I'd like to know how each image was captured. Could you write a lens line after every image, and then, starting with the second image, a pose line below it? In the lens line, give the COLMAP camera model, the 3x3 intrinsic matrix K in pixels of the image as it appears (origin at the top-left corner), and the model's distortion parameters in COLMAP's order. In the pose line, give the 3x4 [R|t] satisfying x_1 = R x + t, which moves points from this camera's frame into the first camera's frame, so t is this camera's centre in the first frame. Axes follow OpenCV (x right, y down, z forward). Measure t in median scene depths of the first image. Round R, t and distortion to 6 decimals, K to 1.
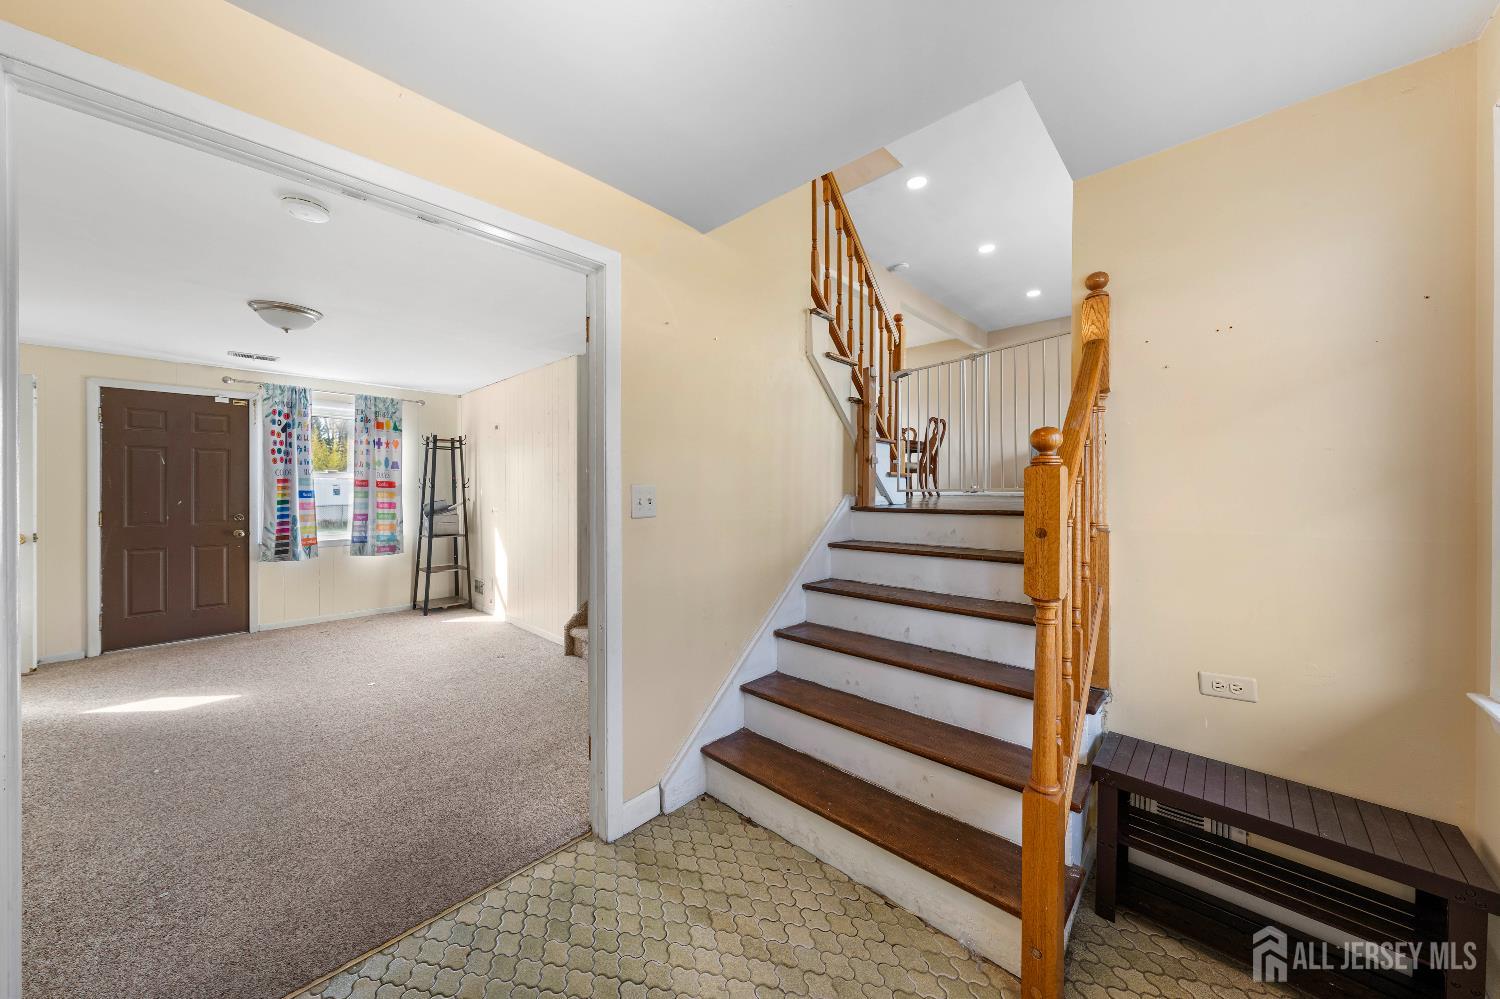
lens RADIAL K [[519.0, 0, 752.7], [0, 519.0, 490.2], [0, 0, 1]] dist [-0.001470, 0.000197]
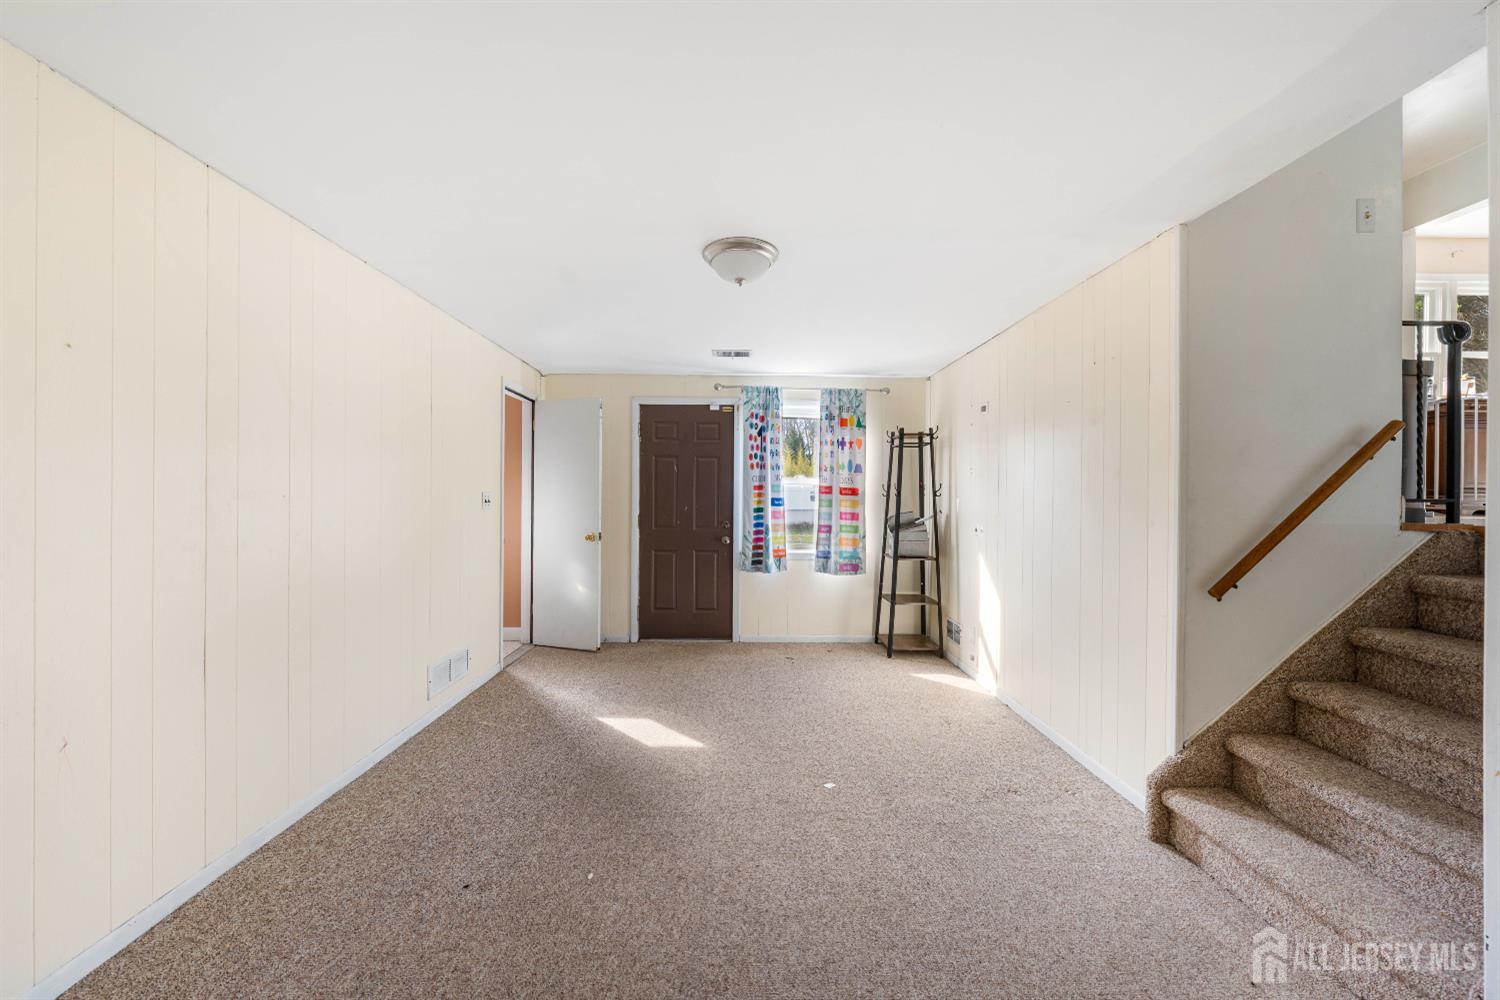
lens RADIAL K [[519.0, 0, 750.1], [0, 519.0, 495.9], [0, 0, 1]] dist [-0.001470, 0.000197]
pose [[0.695831, 0.006929, -0.718172, -0.219276], [-0.009392, 0.999956, 0.000548, -0.002978], [0.718144, 0.006364, 0.695865, 0.306147]]
